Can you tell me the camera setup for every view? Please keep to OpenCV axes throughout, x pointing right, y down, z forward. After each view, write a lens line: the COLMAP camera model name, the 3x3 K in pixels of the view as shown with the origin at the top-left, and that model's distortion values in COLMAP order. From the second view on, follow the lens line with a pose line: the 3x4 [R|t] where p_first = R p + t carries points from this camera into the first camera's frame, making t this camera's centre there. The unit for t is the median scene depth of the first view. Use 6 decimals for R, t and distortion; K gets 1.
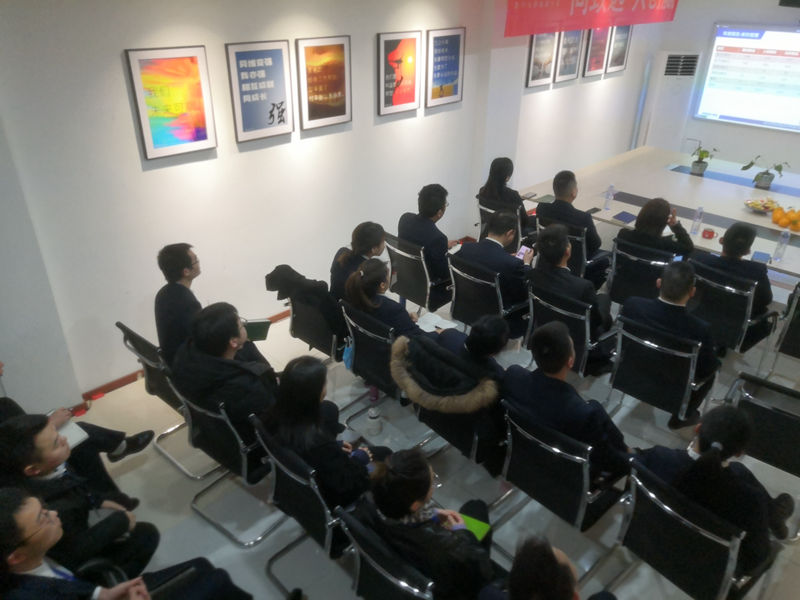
lens RADIAL K [[624.5, 0, 399.4], [0, 624.5, 296.9], [0, 0, 1]] dist [0.000422, 0.025547]
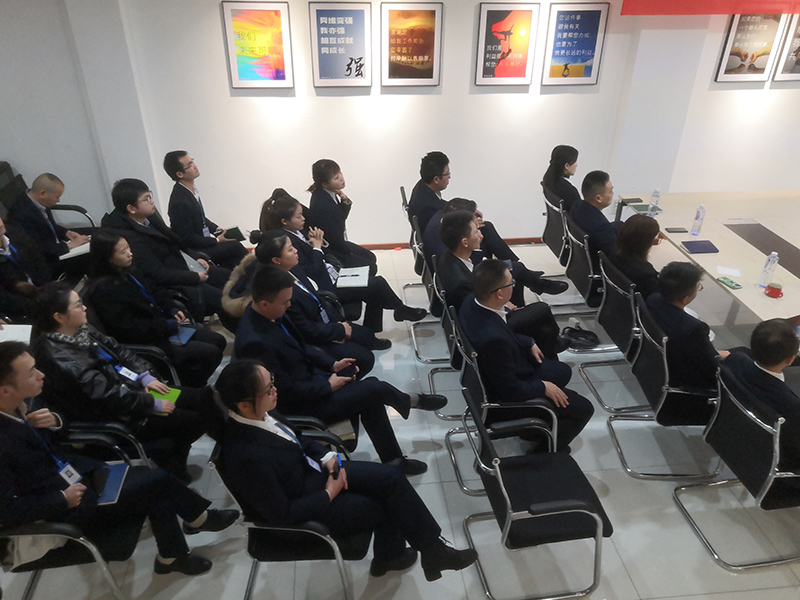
lens RADIAL K [[624.5, 0, 399.9], [0, 624.5, 303.8], [0, 0, 1]] dist [0.000422, 0.025547]
pose [[0.774389, 0.321095, -0.545179, 0.606277], [-0.293501, 0.945643, 0.140059, -0.065401], [0.560517, 0.051551, 0.826537, 0.116351]]
